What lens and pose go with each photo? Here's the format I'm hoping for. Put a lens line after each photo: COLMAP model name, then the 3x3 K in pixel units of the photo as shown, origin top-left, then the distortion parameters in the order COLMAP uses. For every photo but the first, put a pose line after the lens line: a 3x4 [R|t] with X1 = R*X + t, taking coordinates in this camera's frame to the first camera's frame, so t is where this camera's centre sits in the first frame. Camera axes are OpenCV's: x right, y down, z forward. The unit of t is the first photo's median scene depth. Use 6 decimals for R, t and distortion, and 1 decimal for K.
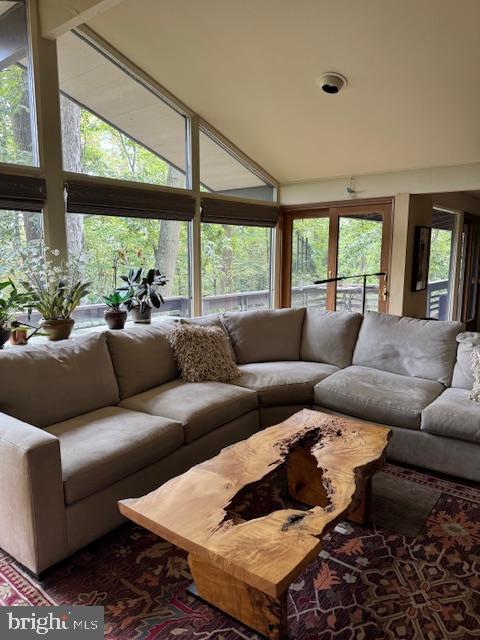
lens RADIAL K [[453.3, 0, 240.0], [0, 453.3, 320.0], [0, 0, 1]] dist [0.080178, -0.064370]
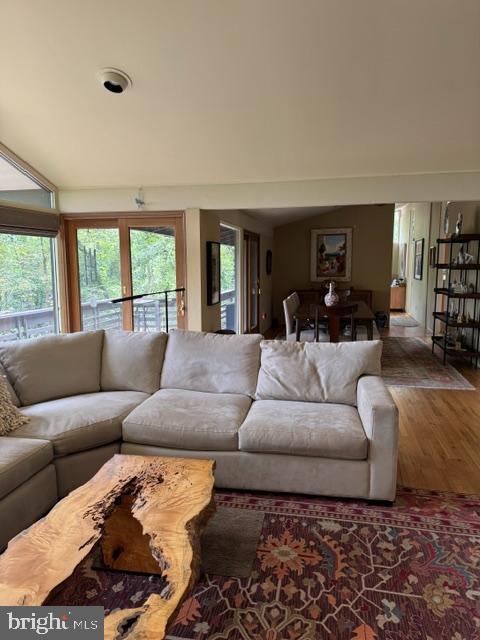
lens RADIAL K [[448.2, 0, 248.8], [0, 448.2, 322.0], [0, 0, 1]] dist [0.078370, -0.100410]
pose [[0.886571, -0.064800, 0.458031, -0.006802], [0.072815, 0.997345, 0.000158, -0.026719], [-0.456825, 0.033212, 0.888936, 0.108264]]
